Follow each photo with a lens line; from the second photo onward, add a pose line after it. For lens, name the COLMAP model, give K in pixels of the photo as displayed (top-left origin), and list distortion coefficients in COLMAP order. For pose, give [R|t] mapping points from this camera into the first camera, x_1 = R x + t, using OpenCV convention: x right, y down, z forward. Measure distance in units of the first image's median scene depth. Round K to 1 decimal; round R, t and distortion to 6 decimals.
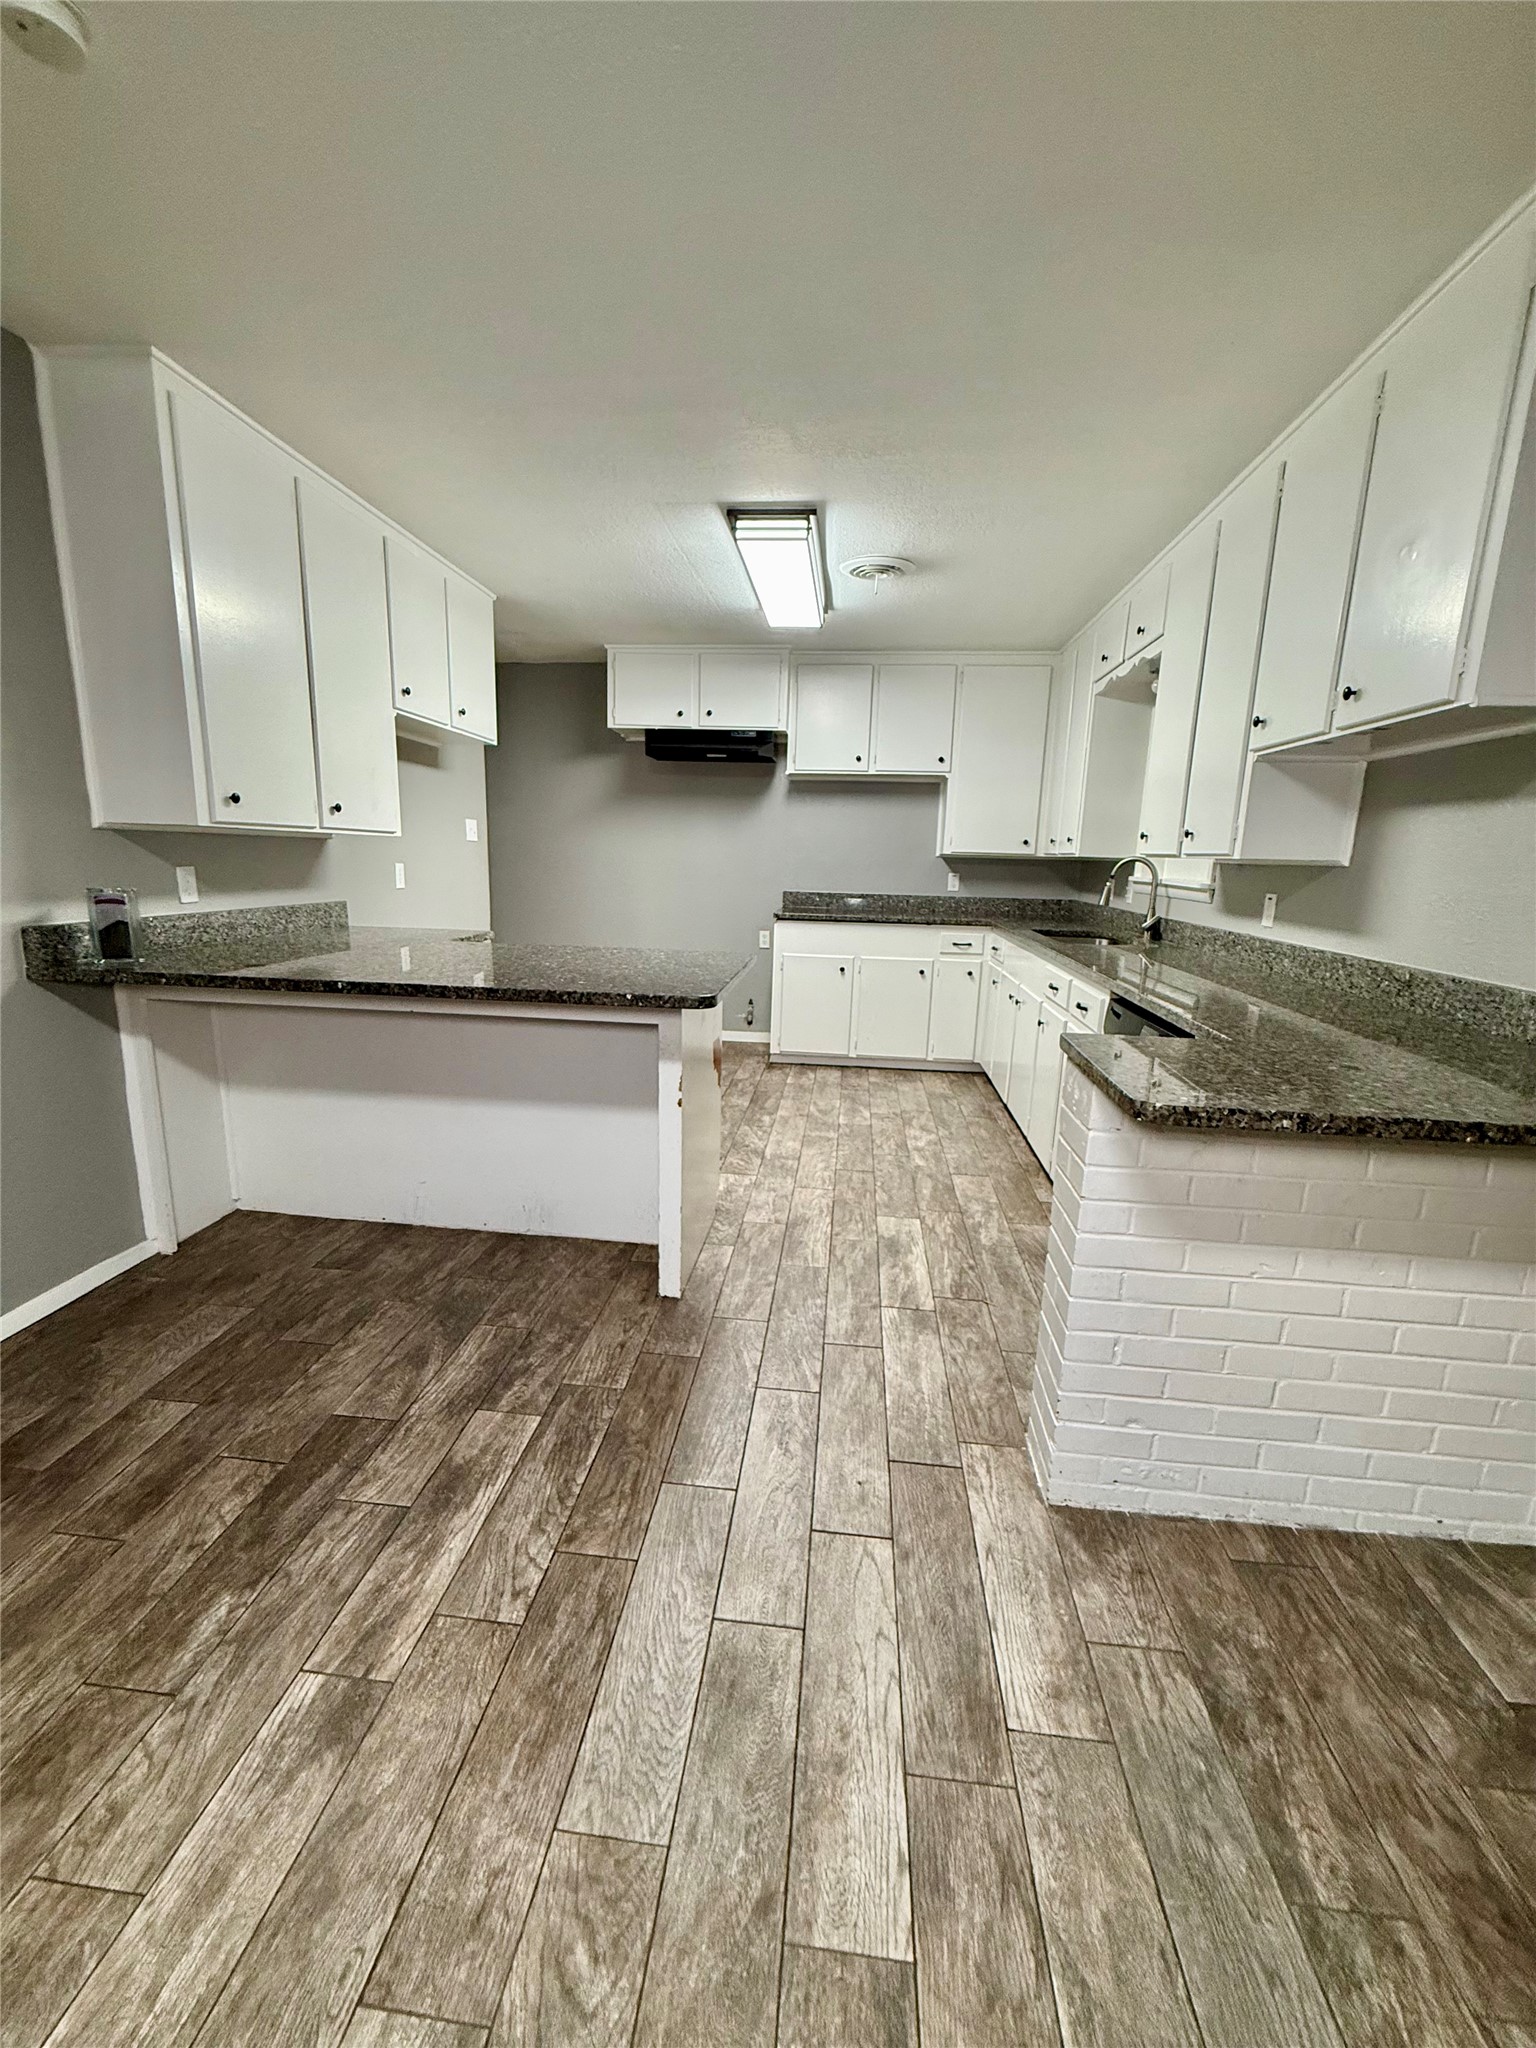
lens RADIAL K [[820.5, 0, 768.0], [0, 820.5, 1024.0], [0, 0, 1]] dist [0.000642, 0.000298]
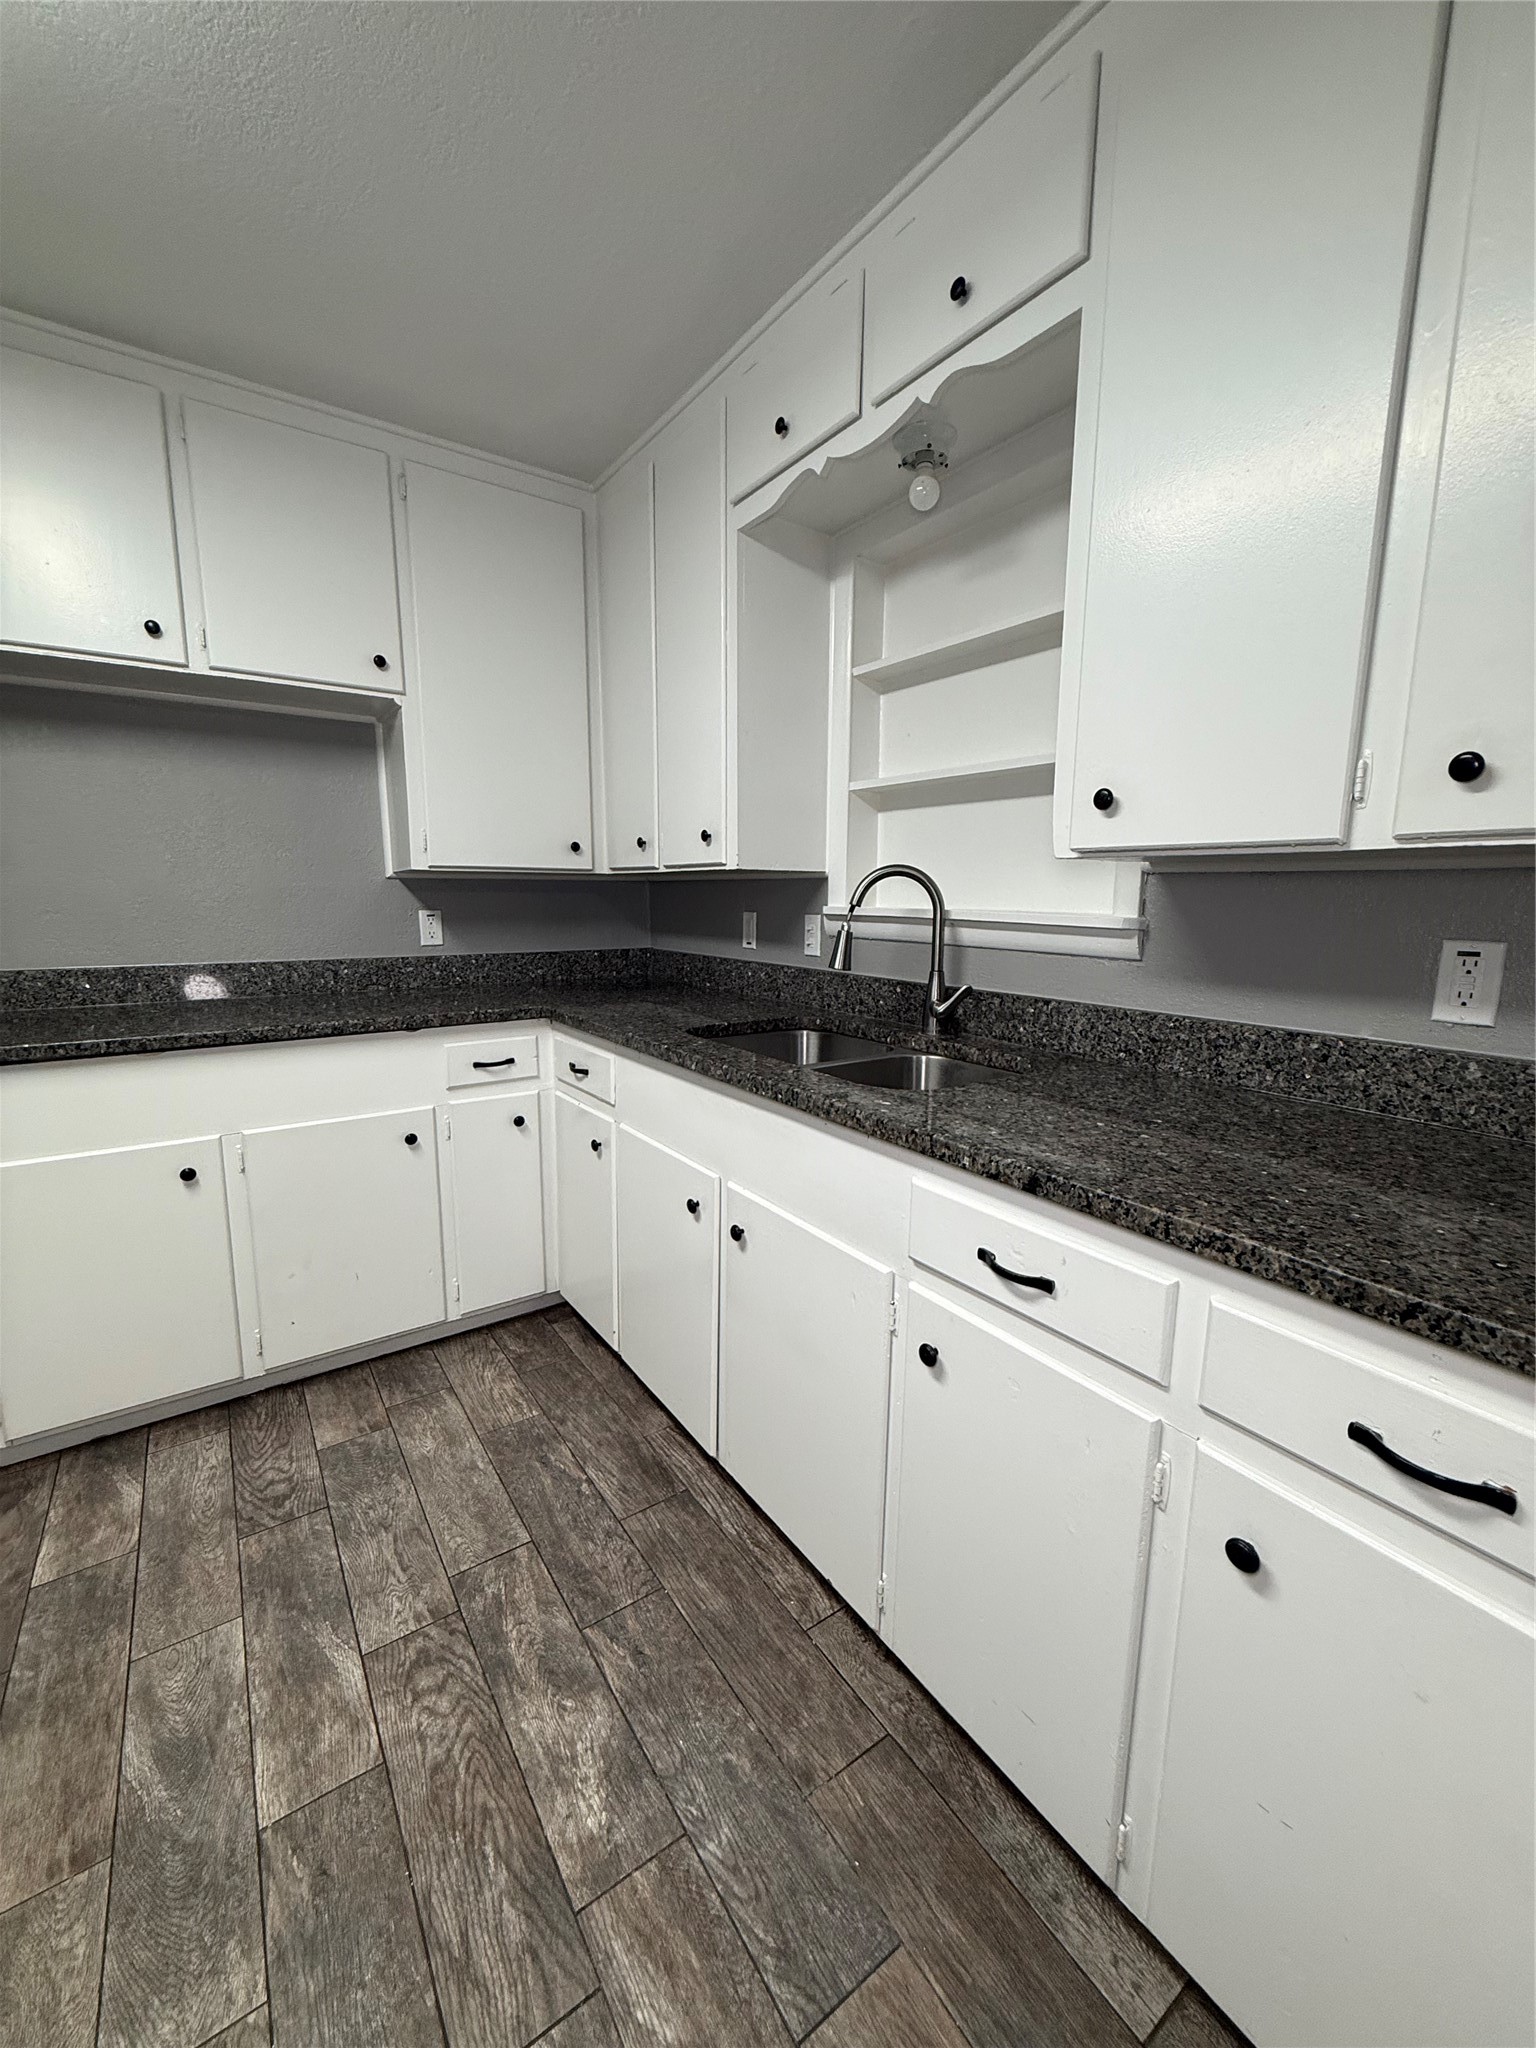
lens RADIAL K [[820.5, 0, 768.0], [0, 820.5, 1024.0], [0, 0, 1]] dist [0.000642, 0.000298]
pose [[0.758029, -0.124176, 0.640291, 0.056614], [0.145341, 0.989184, 0.019772, -0.107891], [-0.635820, 0.078072, 0.767878, 0.558357]]
